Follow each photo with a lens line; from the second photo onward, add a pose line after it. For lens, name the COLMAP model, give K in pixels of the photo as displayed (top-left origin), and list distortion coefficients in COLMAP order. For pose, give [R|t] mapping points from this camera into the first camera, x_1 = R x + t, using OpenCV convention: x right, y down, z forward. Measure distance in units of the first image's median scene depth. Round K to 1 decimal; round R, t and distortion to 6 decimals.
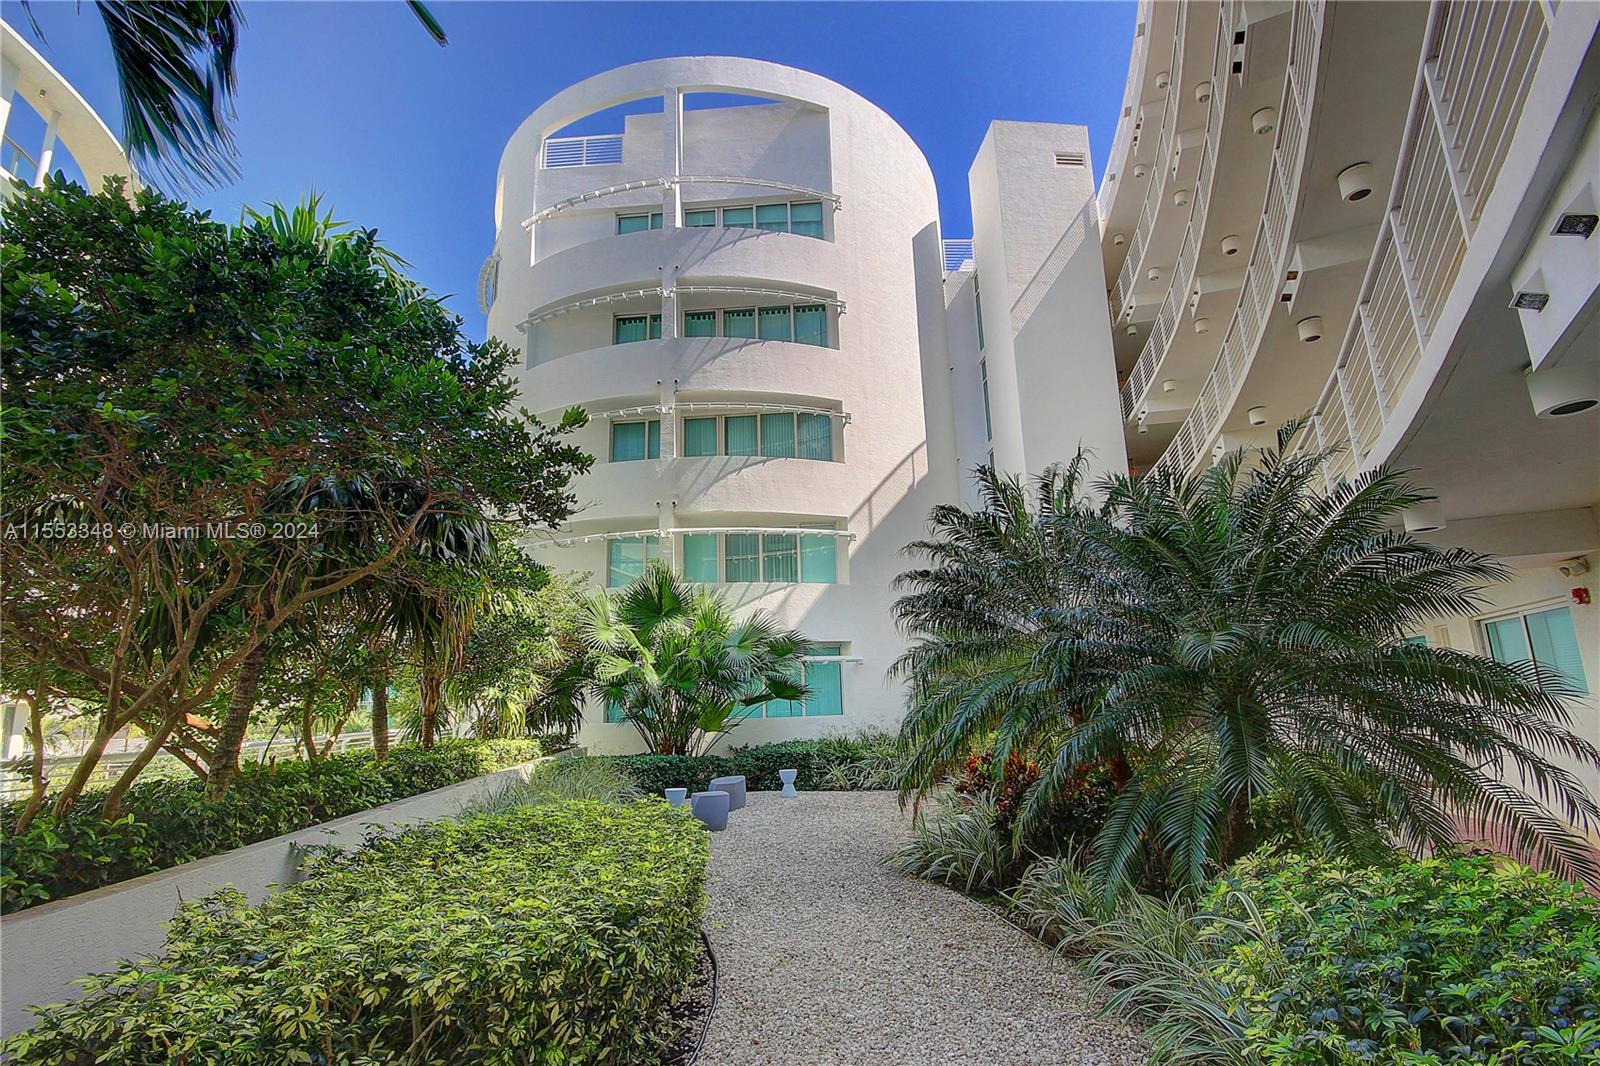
lens RADIAL K [[744.2, 0, 797.4], [0, 744.2, 549.6], [0, 0, 1]] dist [-0.012338, -0.000308]
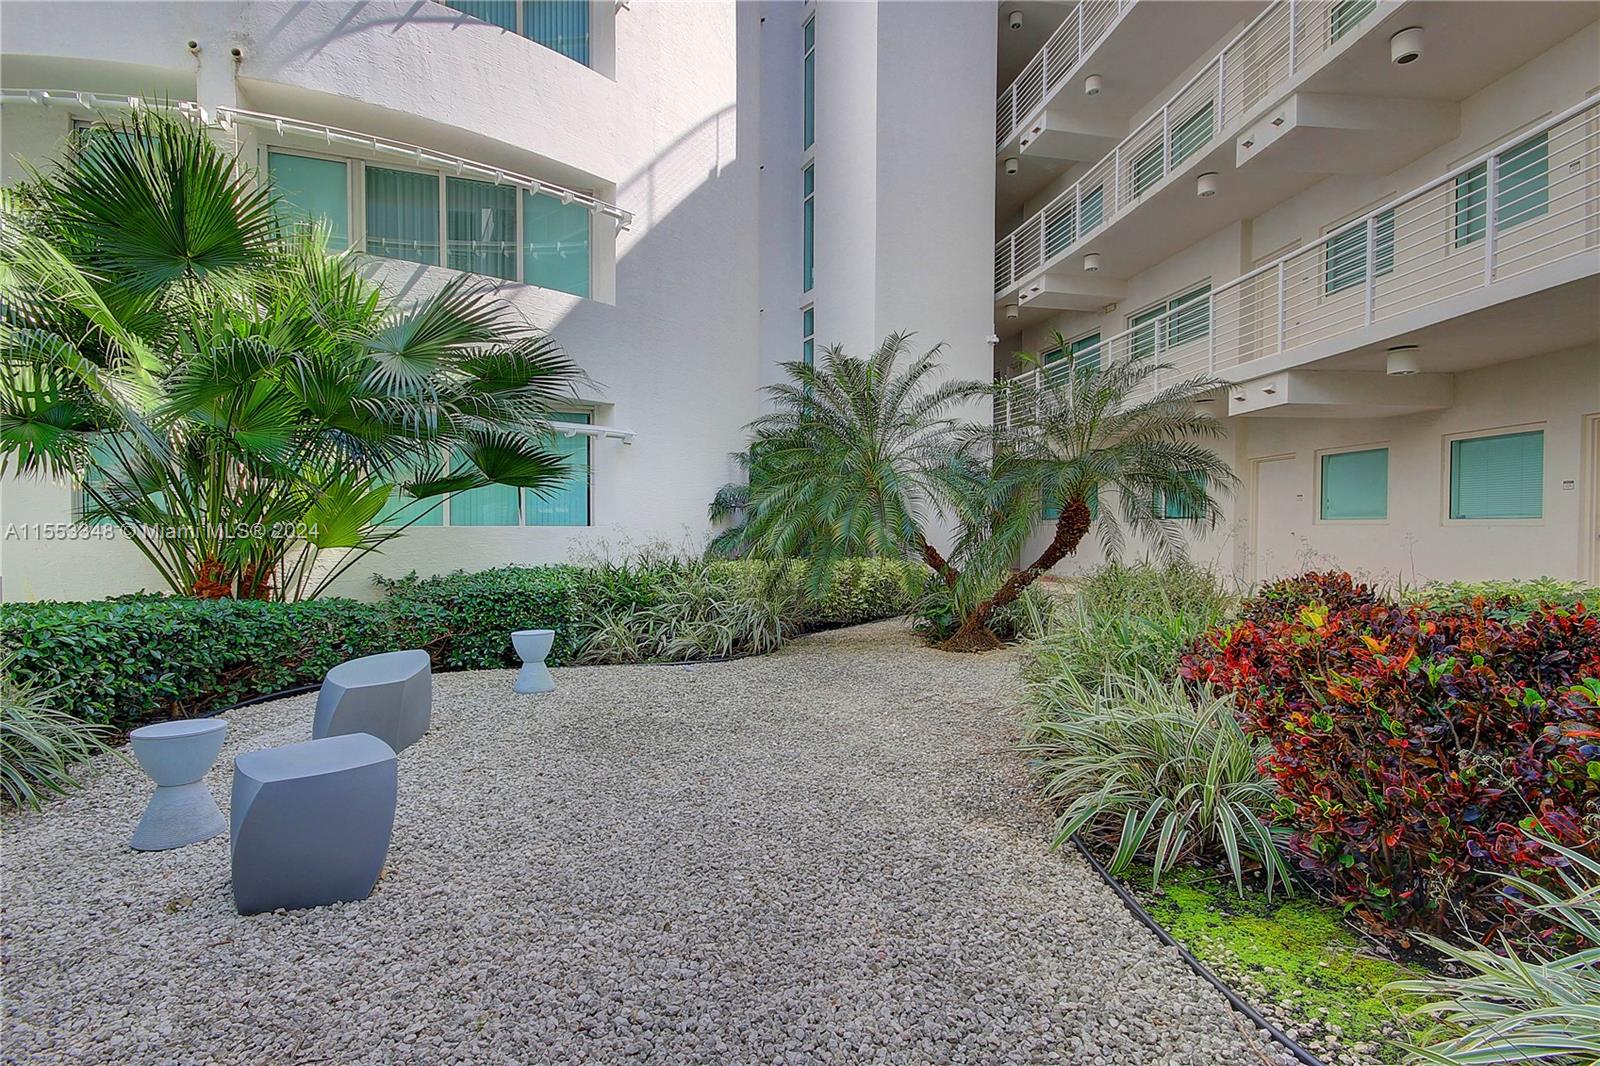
lens RADIAL K [[744.2, 0, 797.4], [0, 744.2, 549.6], [0, 0, 1]] dist [-0.012338, -0.000308]
pose [[0.903997, 0.018583, 0.427134, -0.051633], [-0.108319, 0.976414, 0.186771, 0.129016], [-0.413589, -0.215107, 0.884688, 0.476420]]
